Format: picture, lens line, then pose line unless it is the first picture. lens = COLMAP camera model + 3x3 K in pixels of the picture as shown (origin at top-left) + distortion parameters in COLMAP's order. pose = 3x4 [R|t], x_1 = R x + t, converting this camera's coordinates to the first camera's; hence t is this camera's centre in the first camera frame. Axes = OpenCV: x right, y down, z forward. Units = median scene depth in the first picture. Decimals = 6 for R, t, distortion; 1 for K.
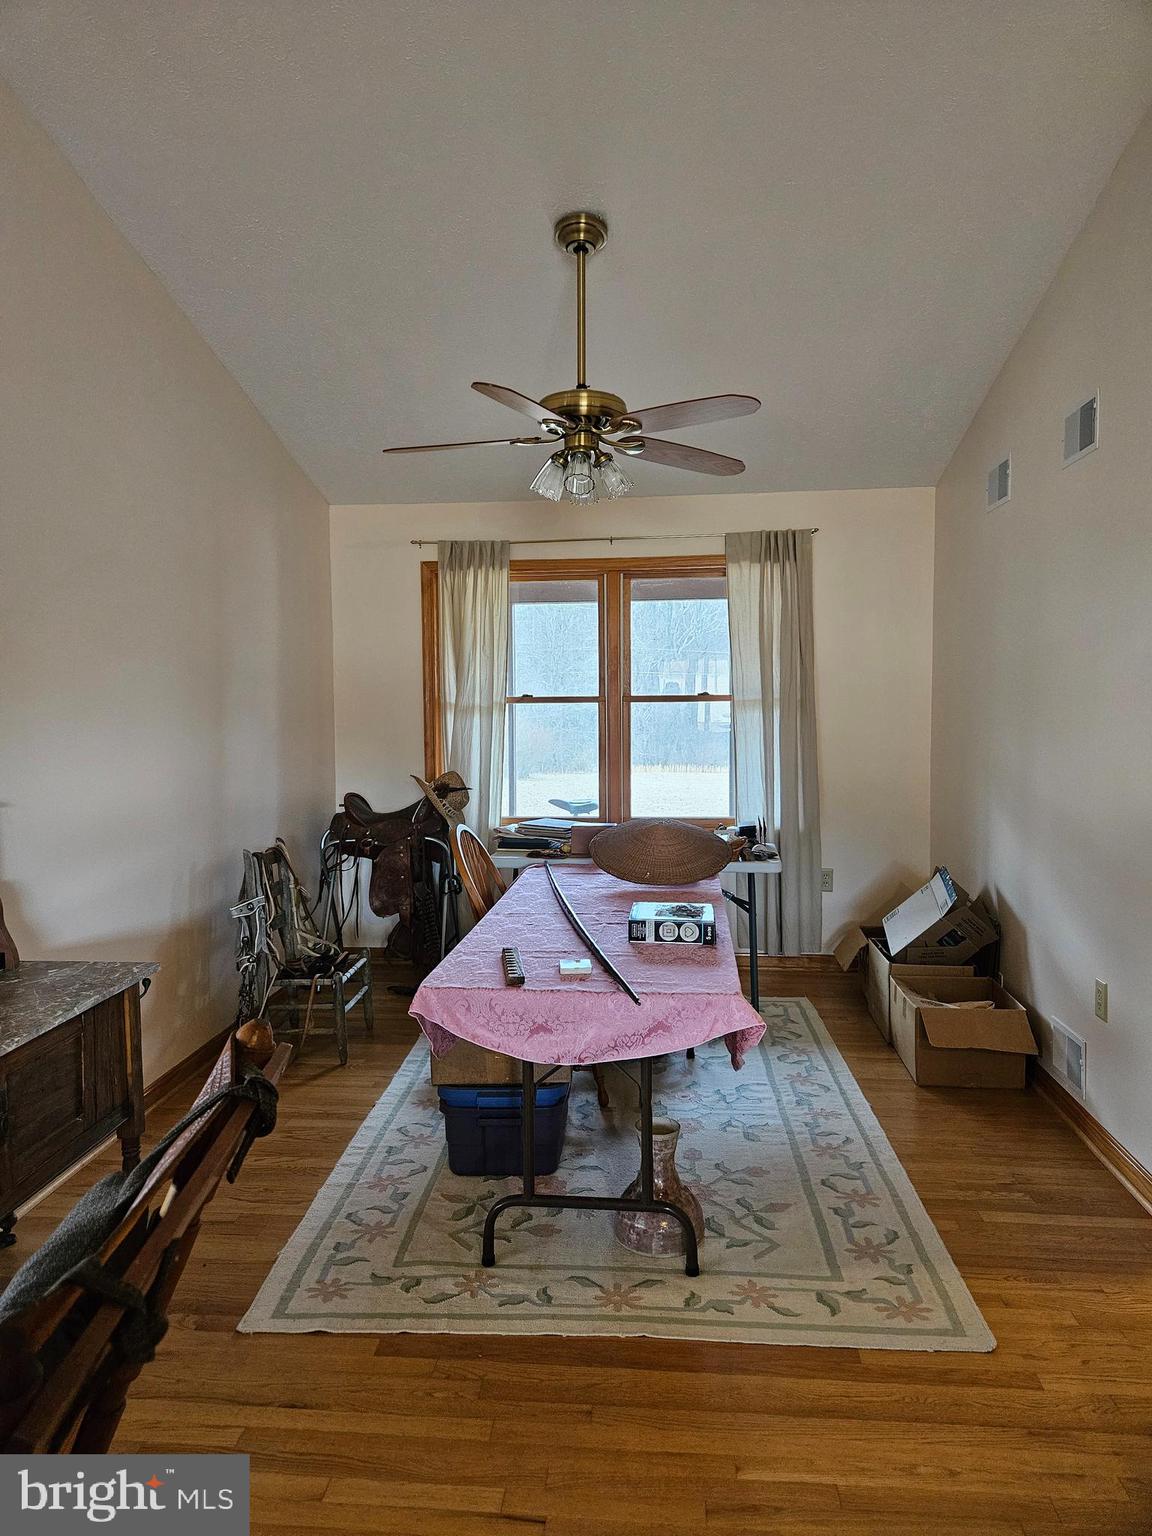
lens RADIAL K [[1006.0, 0, 576.0], [0, 1006.0, 768.0], [0, 0, 1]] dist [0.003584, 0.000533]
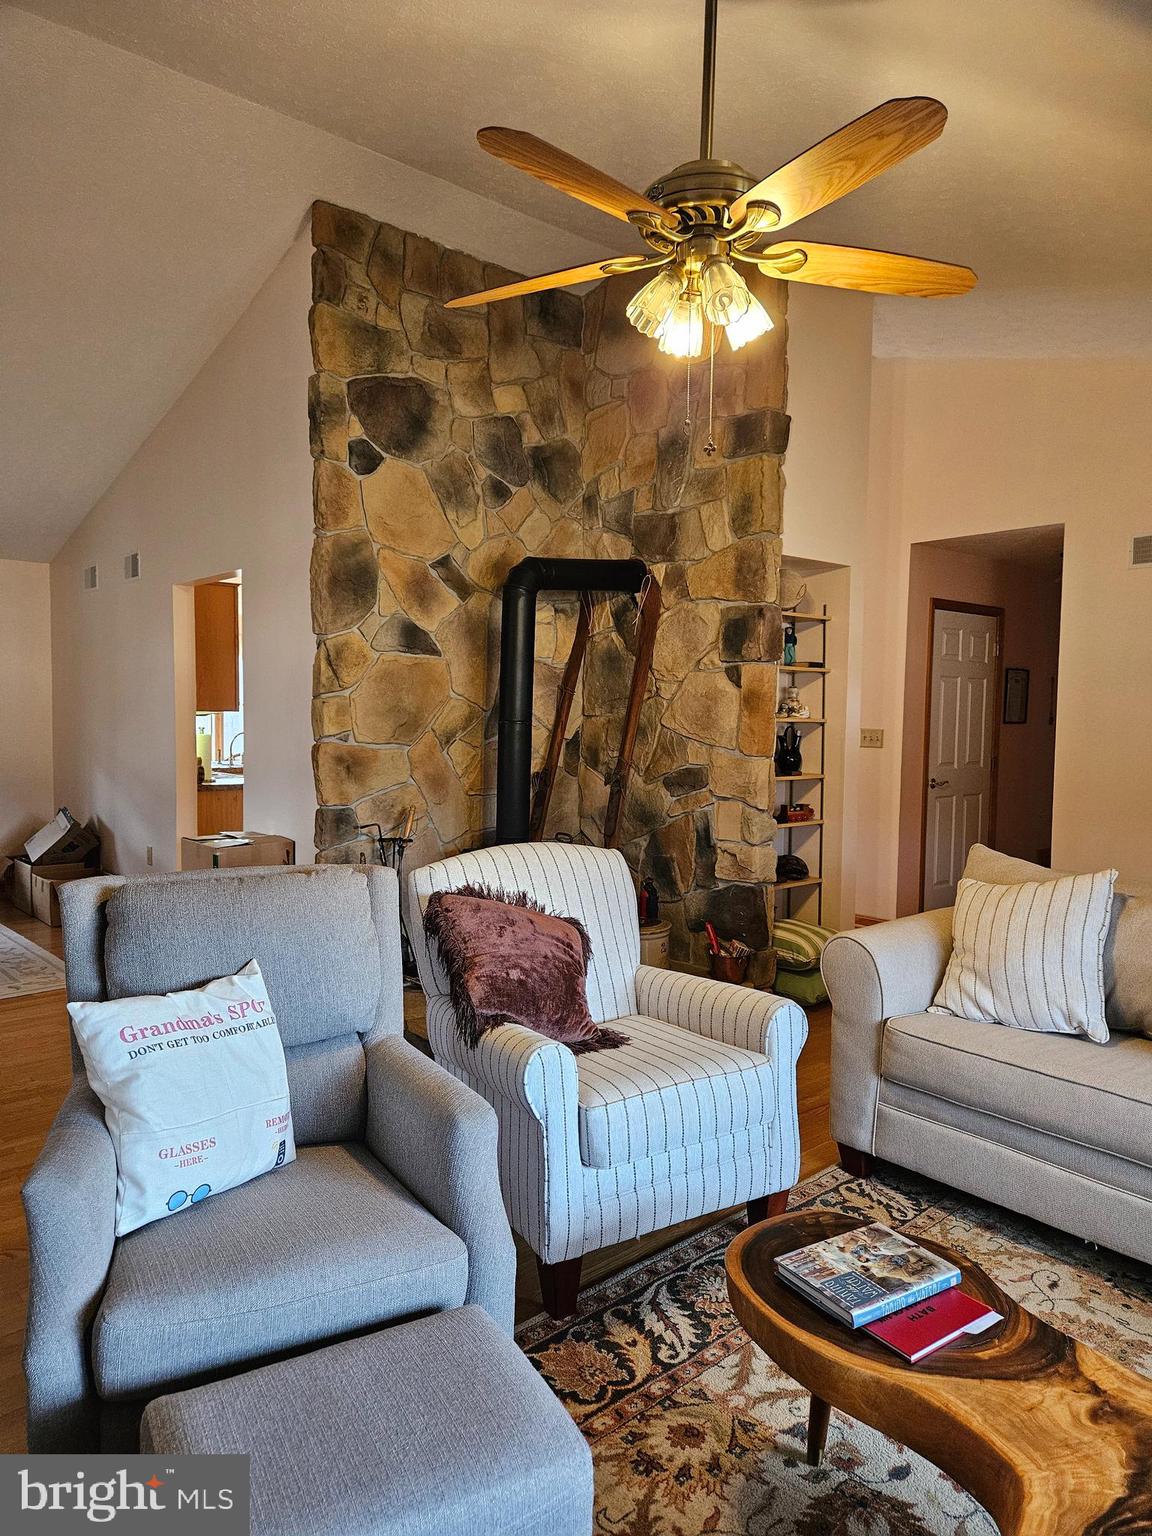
lens RADIAL K [[1006.0, 0, 576.0], [0, 1006.0, 768.0], [0, 0, 1]] dist [0.003584, 0.000533]
pose [[0.676411, -0.022540, 0.736180, -0.285105], [0.031027, 0.999516, 0.002095, 0.059754], [-0.735871, 0.021424, 0.676783, -0.746765]]
